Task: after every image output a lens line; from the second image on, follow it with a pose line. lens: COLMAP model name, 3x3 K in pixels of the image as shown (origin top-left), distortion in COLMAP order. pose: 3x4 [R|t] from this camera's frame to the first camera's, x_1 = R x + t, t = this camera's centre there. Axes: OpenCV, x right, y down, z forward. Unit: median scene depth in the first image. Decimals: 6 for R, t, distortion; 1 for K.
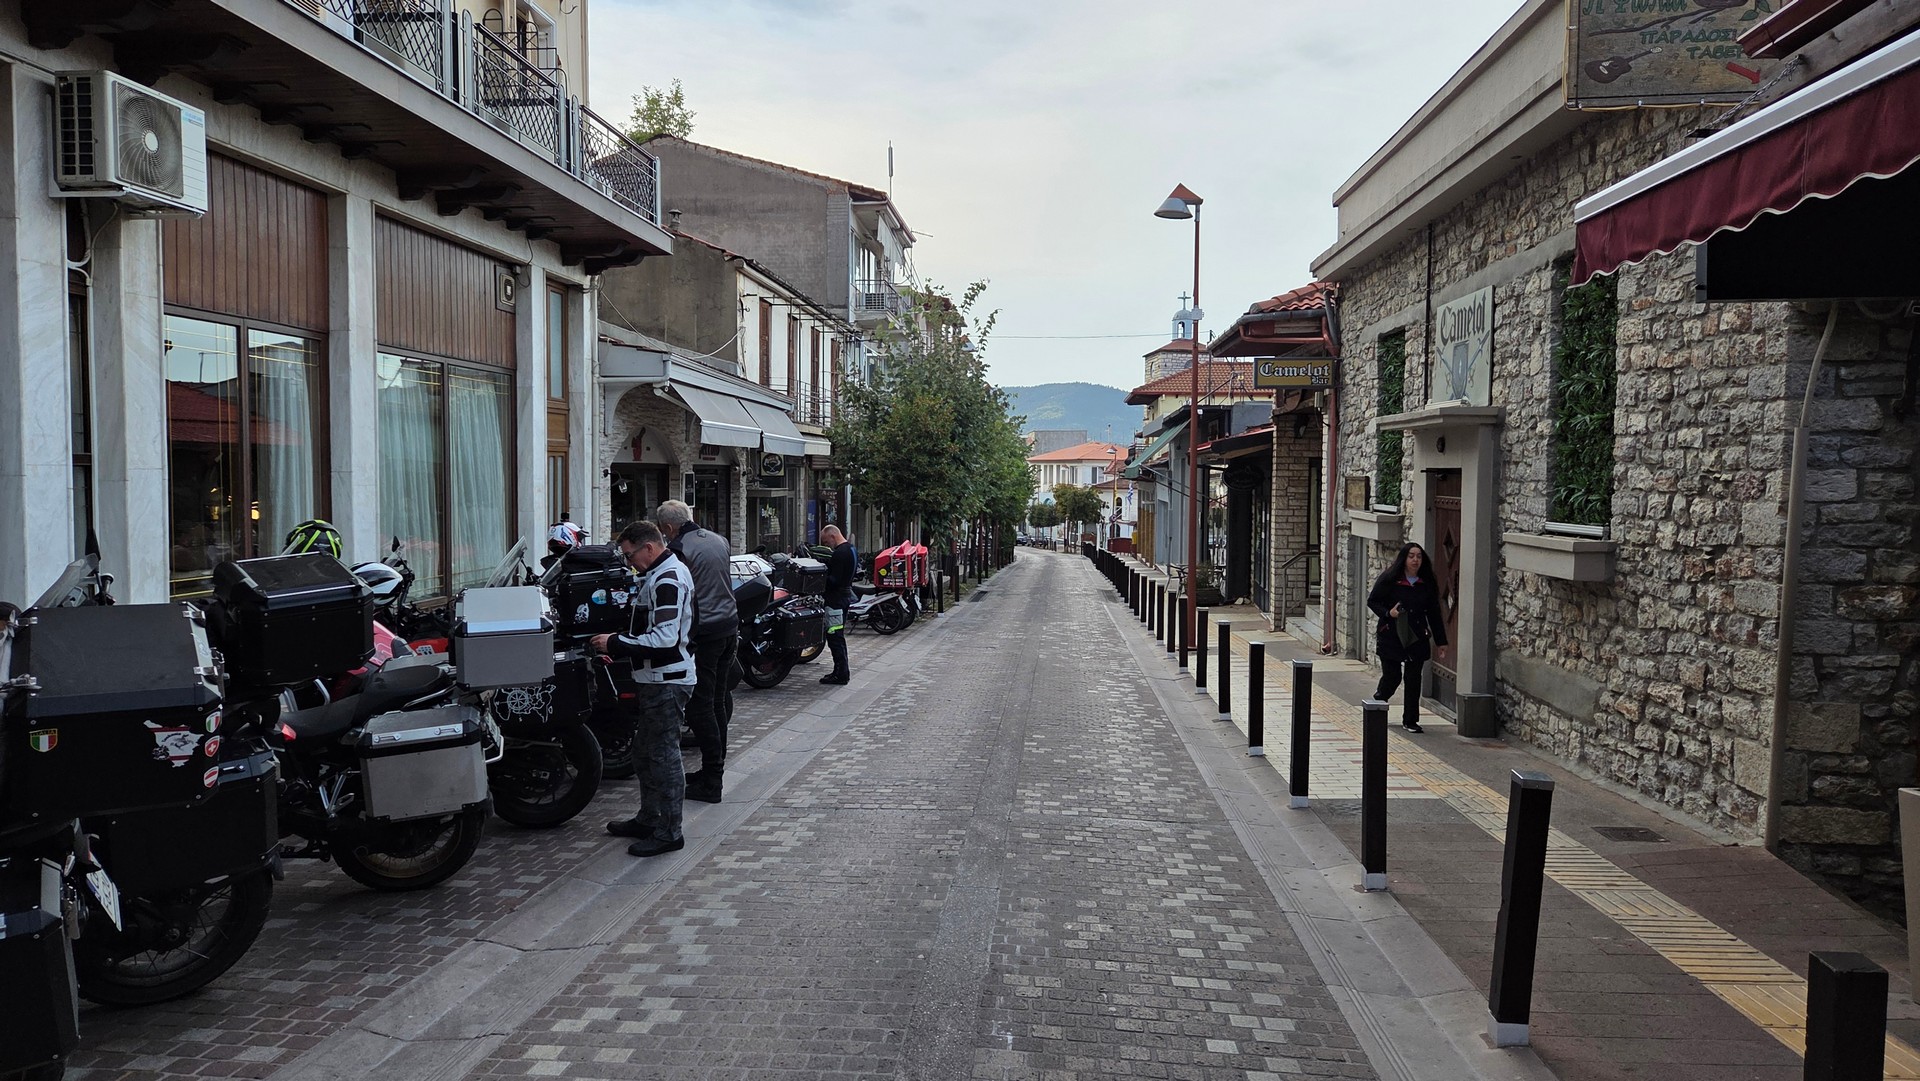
lens RADIAL K [[1294.5, 0, 974.9], [0, 1294.5, 529.4], [0, 0, 1]] dist [0.071551, -0.062398]
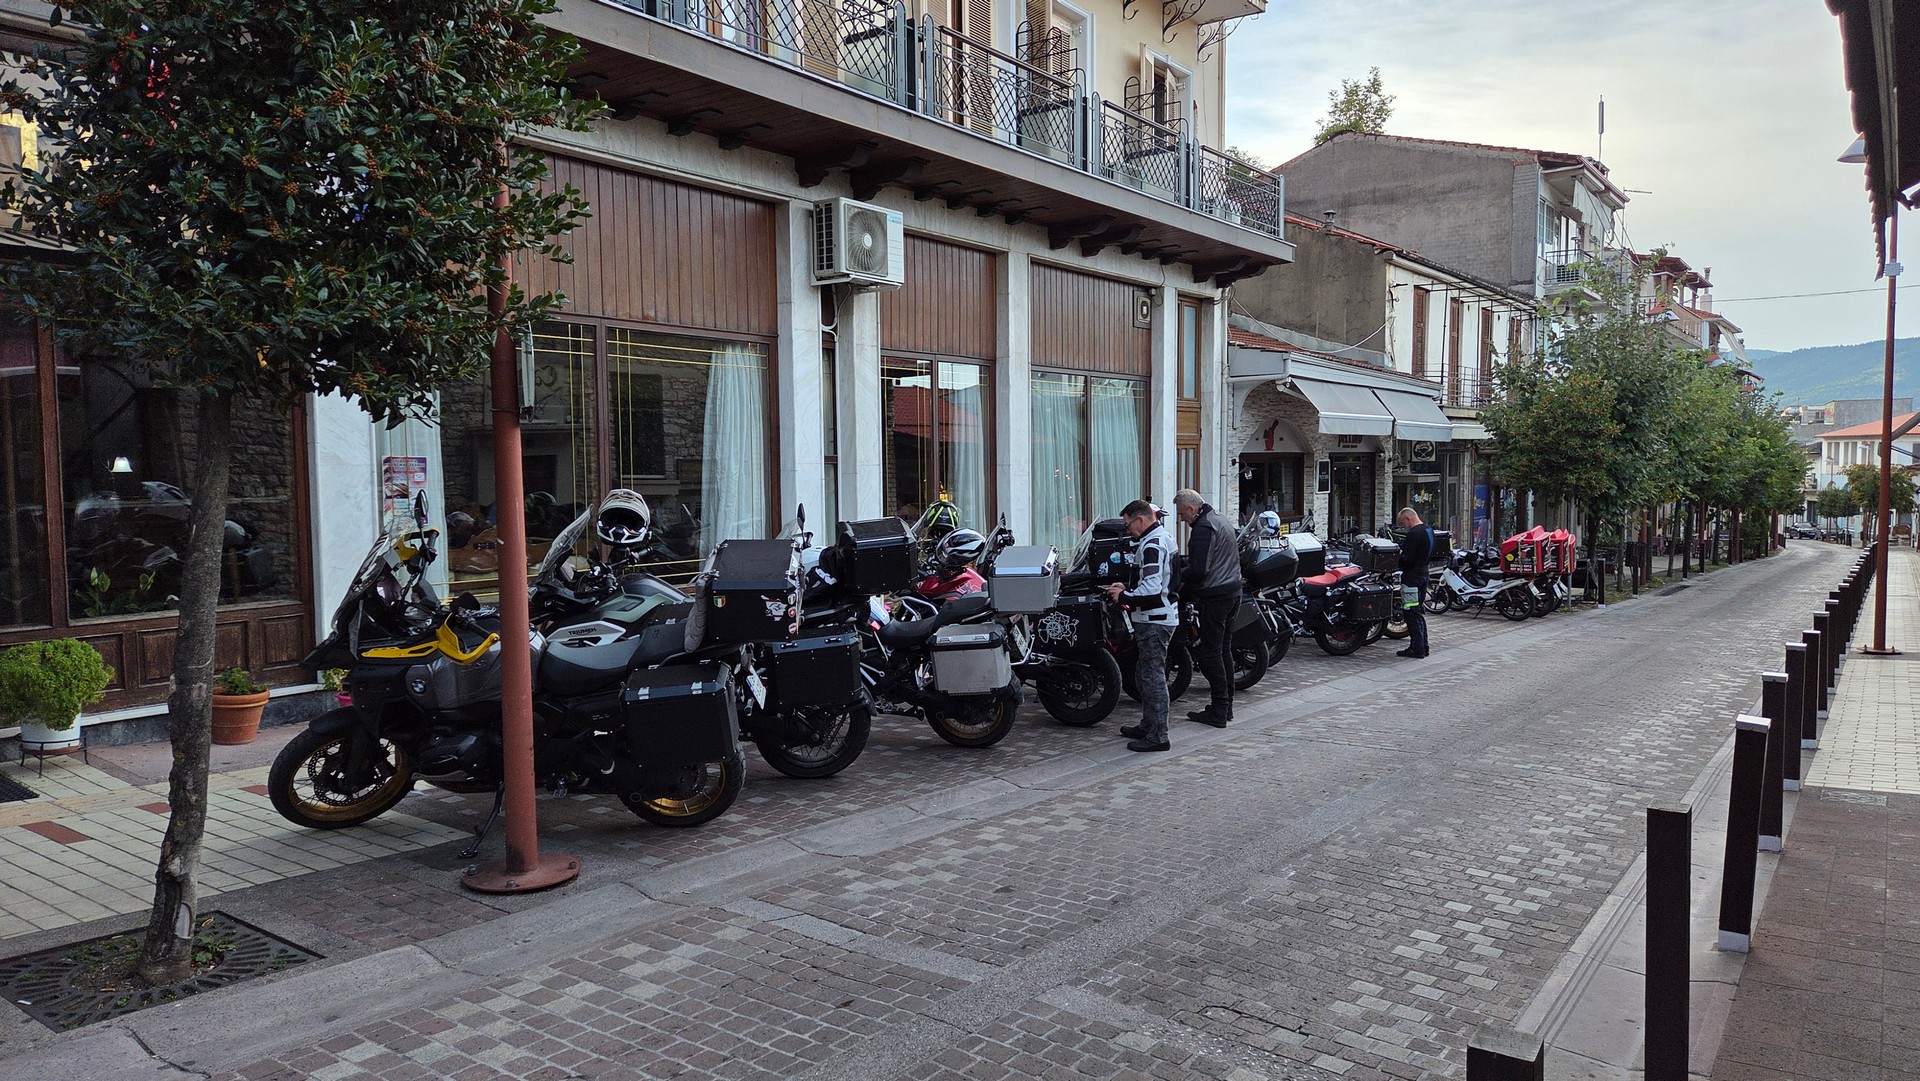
lens RADIAL K [[1294.5, 0, 965.3], [0, 1294.5, 540.8], [0, 0, 1]] dist [0.071551, -0.062398]
pose [[0.853009, 0.017978, -0.521587, 0.124744], [-0.008350, 0.999749, 0.020804, 0.003957], [0.521830, -0.013391, 0.852945, -0.096717]]
